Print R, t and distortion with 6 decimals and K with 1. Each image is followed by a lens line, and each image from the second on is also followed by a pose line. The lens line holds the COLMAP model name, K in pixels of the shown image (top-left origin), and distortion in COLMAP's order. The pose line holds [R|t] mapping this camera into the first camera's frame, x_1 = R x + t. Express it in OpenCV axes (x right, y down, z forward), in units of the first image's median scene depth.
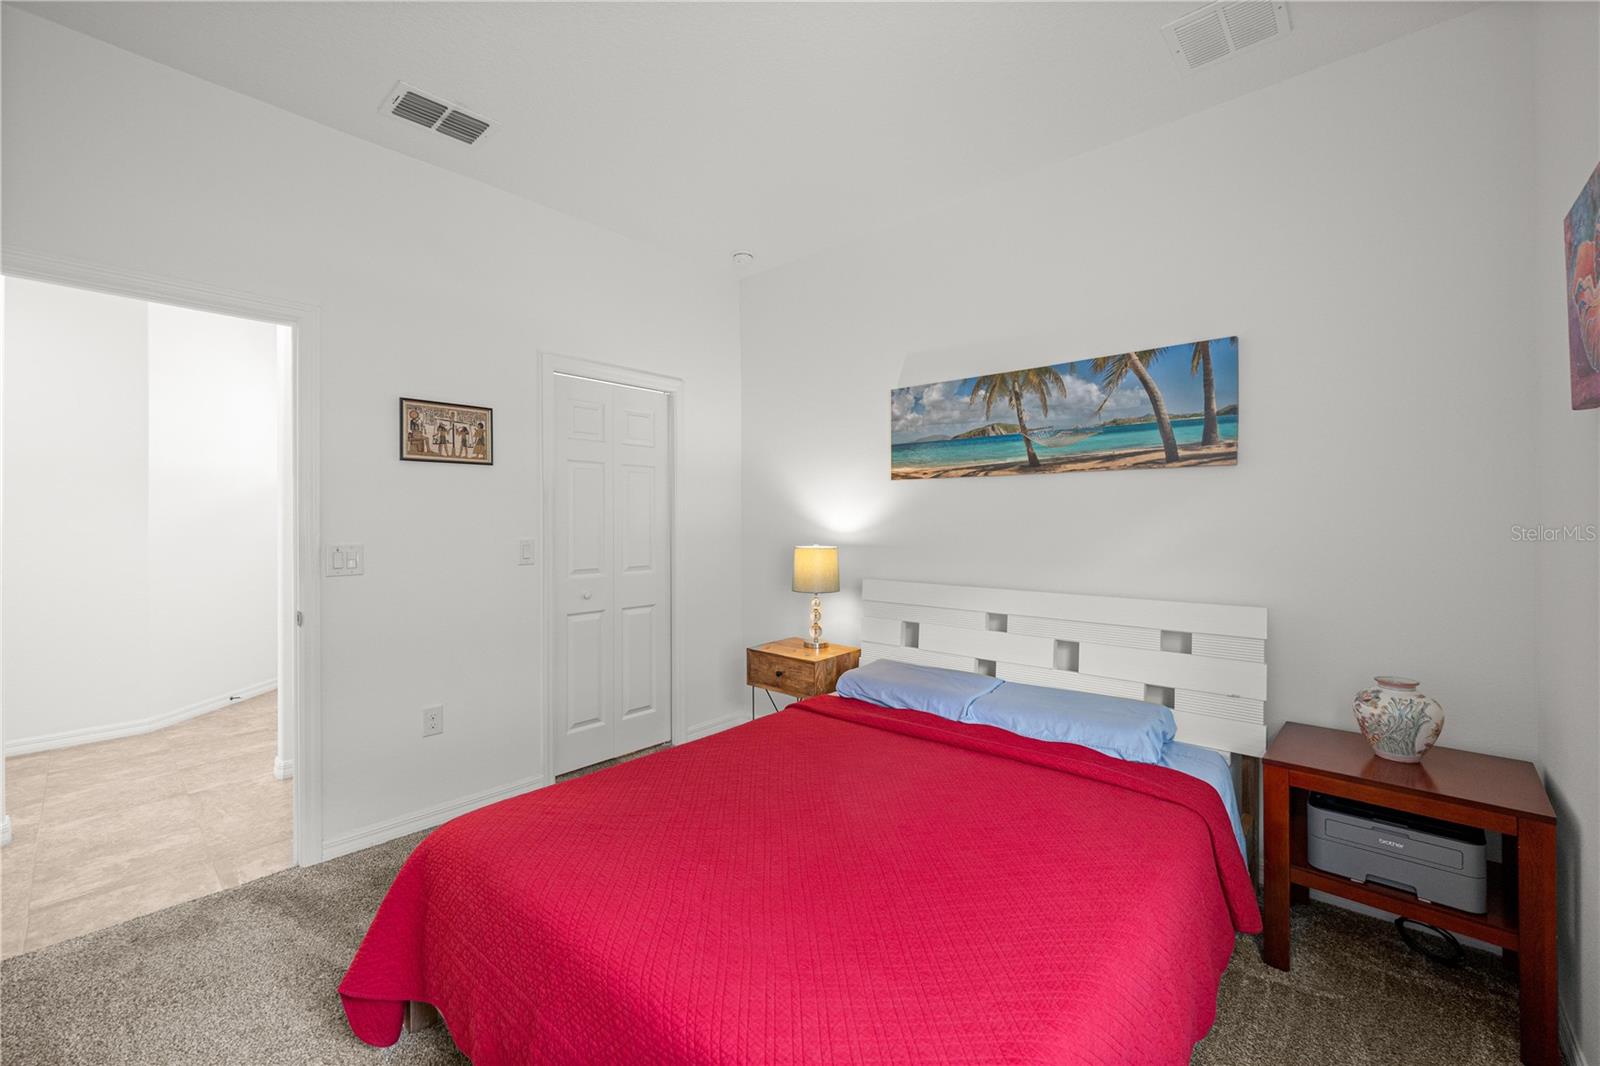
lens RADIAL K [[647.6, 0, 799.4], [0, 647.6, 519.3], [0, 0, 1]] dist [-0.000232, -0.000044]
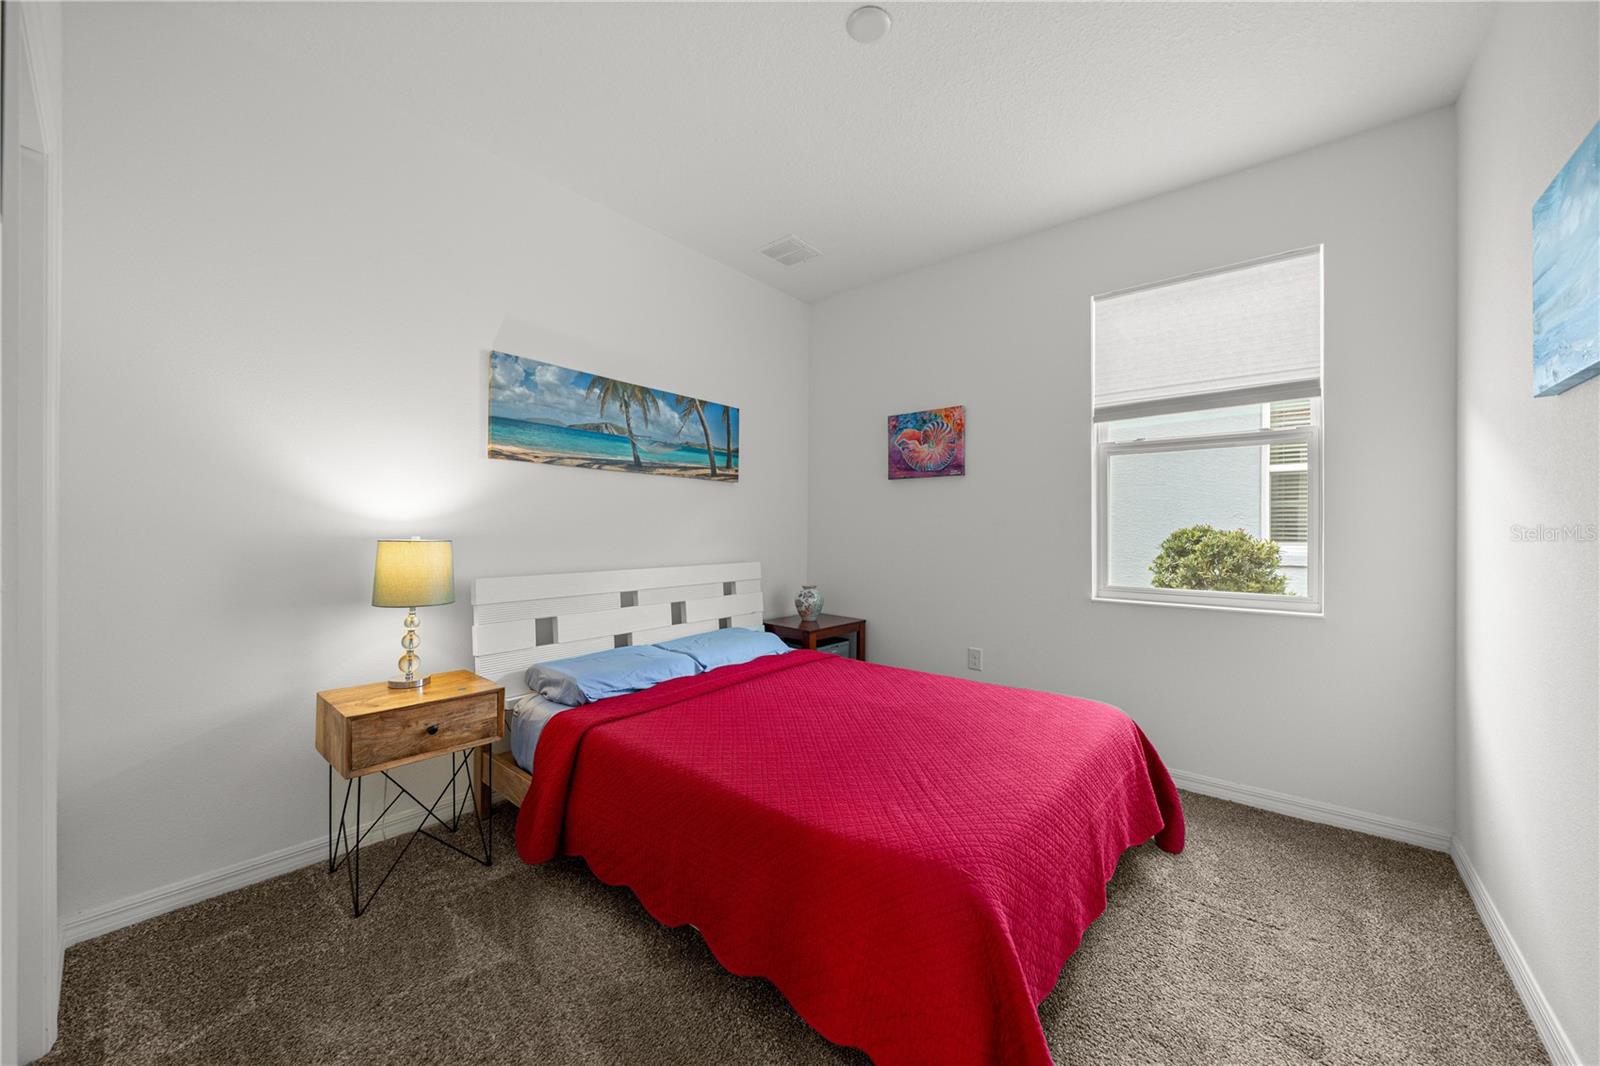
lens RADIAL K [[579.2, 0, 800.0], [0, 579.2, 533.0], [0, 0, 1]] dist [0.000933, 0.000022]
pose [[-0.040861, -0.000725, 0.999165, -0.723487], [-0.002809, 0.999996, 0.000611, 0.040391], [-0.999161, -0.002782, -0.040863, 0.734108]]
